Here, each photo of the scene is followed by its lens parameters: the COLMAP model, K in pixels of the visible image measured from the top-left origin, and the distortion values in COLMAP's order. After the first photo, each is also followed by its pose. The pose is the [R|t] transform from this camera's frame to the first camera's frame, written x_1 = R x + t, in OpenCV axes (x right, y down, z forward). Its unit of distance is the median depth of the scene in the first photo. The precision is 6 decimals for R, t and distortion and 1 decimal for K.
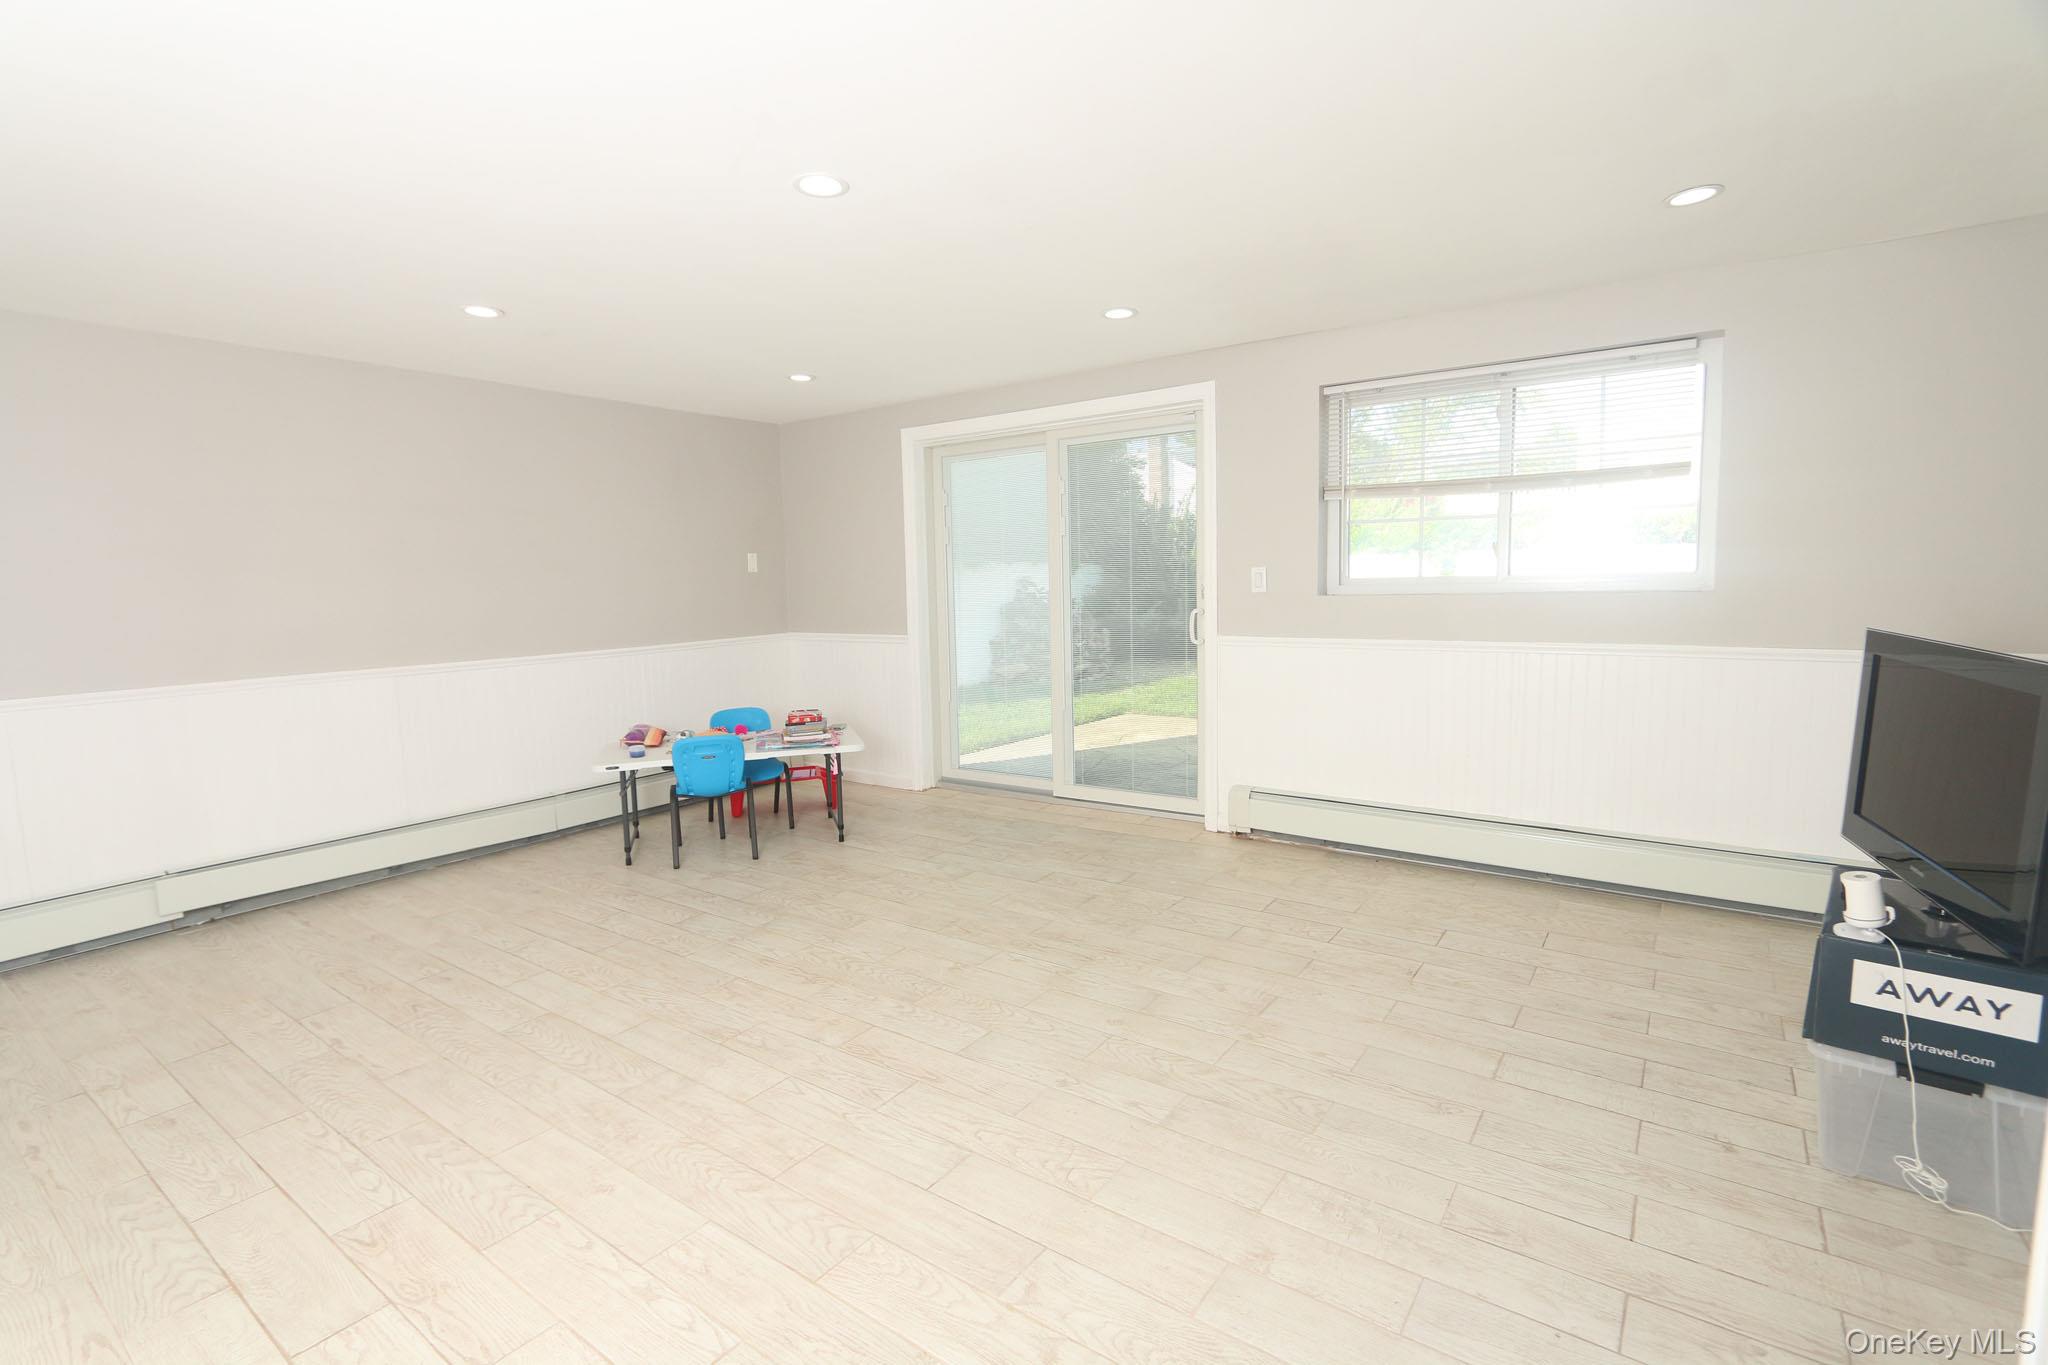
lens RADIAL K [[947.7, 0, 1021.5], [0, 947.7, 681.4], [0, 0, 1]] dist [-0.017704, 0.003101]
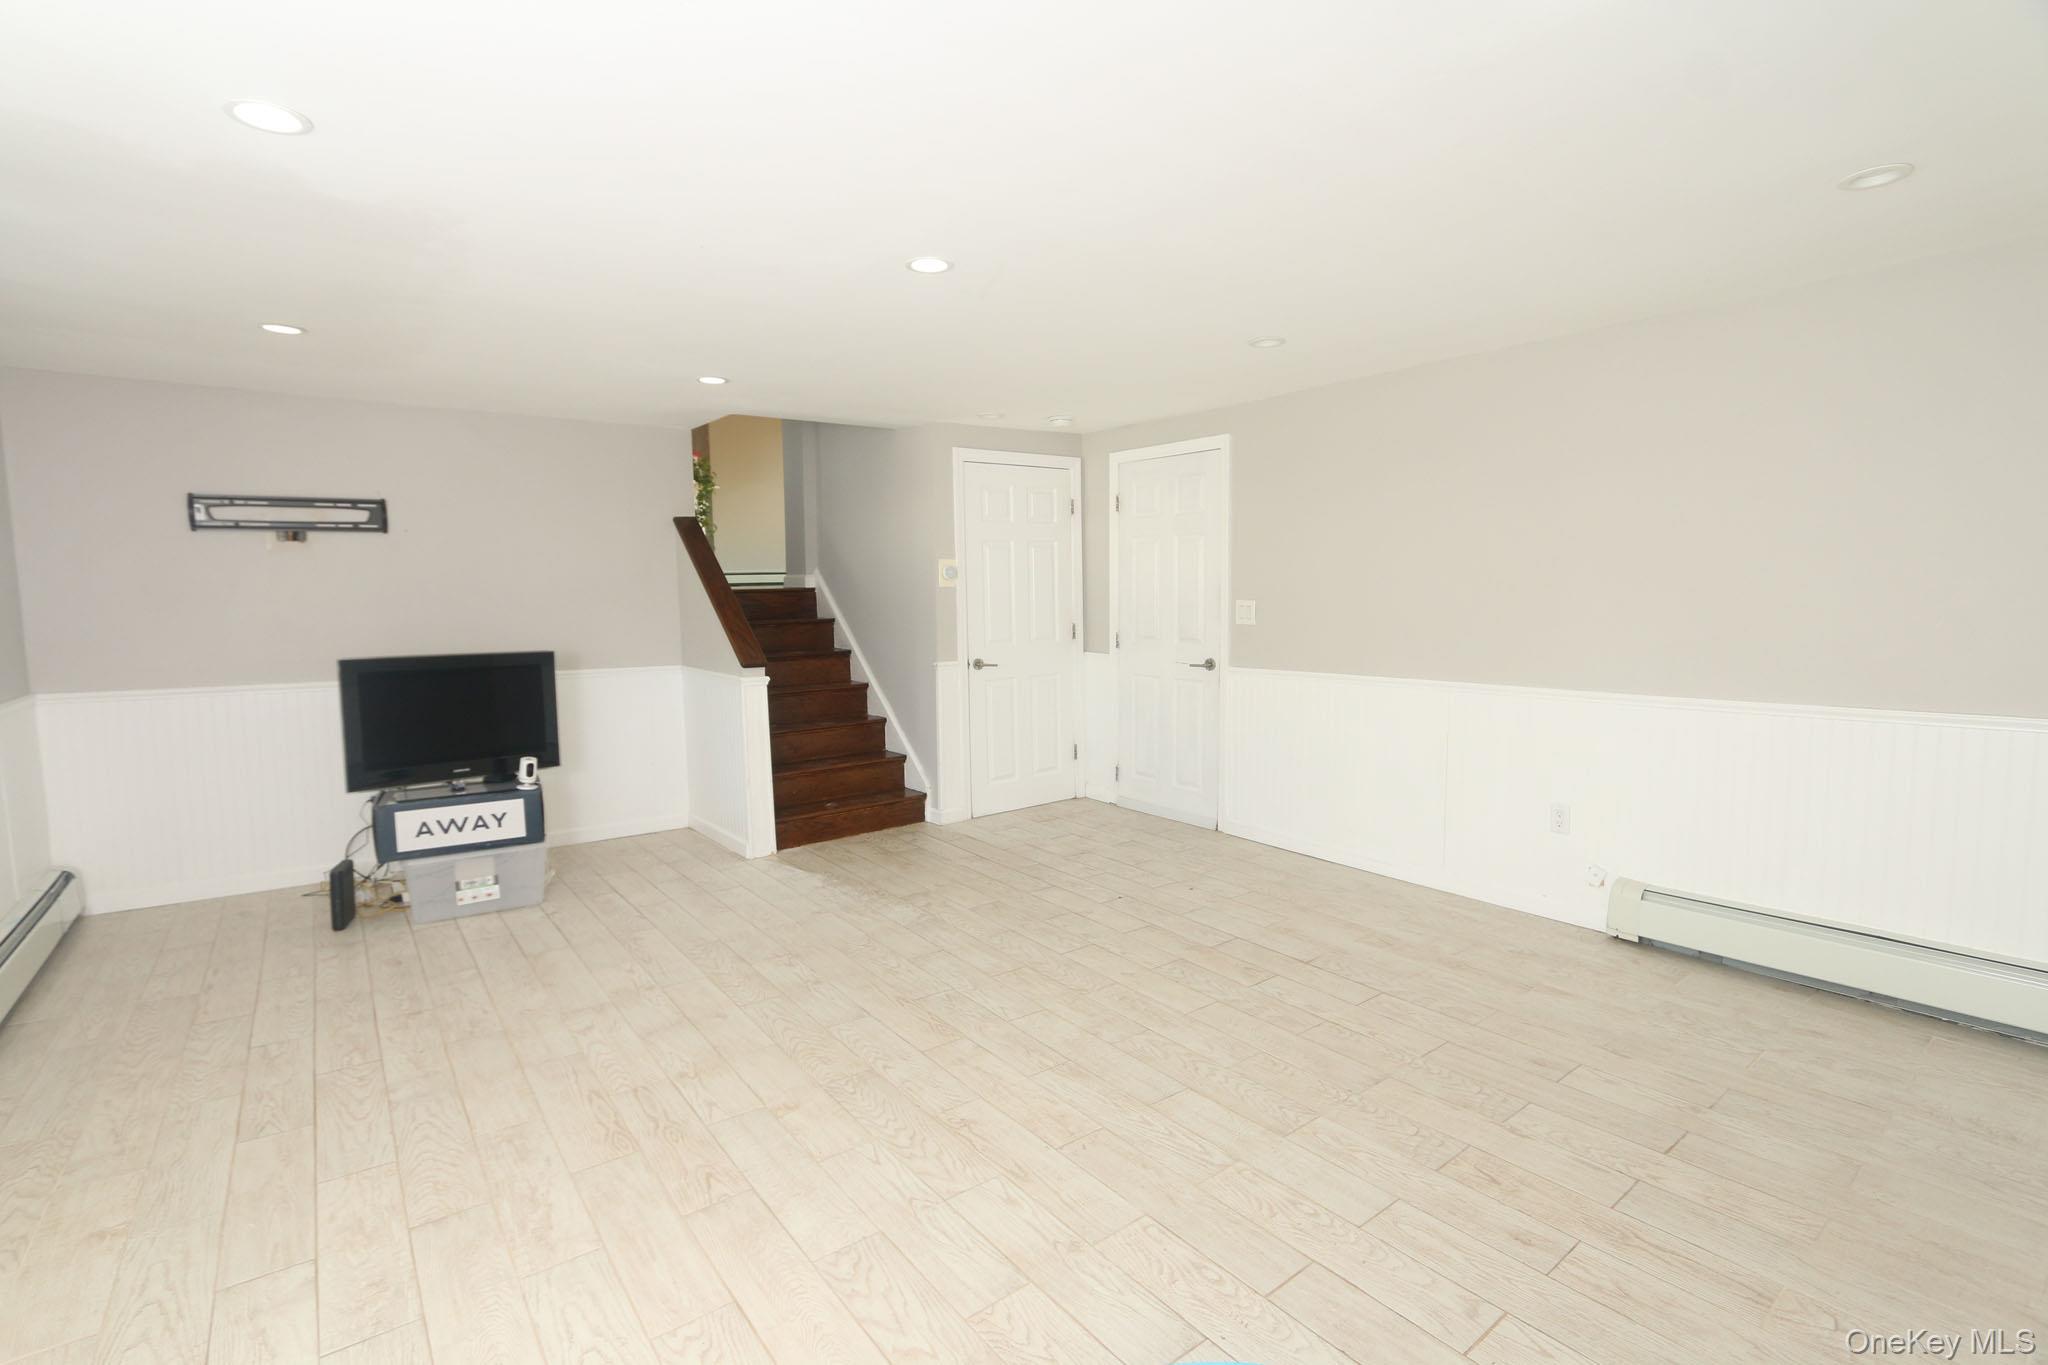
lens RADIAL K [[947.7, 0, 1020.0], [0, 947.7, 678.4], [0, 0, 1]] dist [-0.017704, 0.003101]
pose [[-0.955689, 0.011592, 0.294151, -0.562397], [0.070356, 0.979261, 0.189995, -0.210212], [-0.285848, 0.202271, -0.936684, 1.853329]]
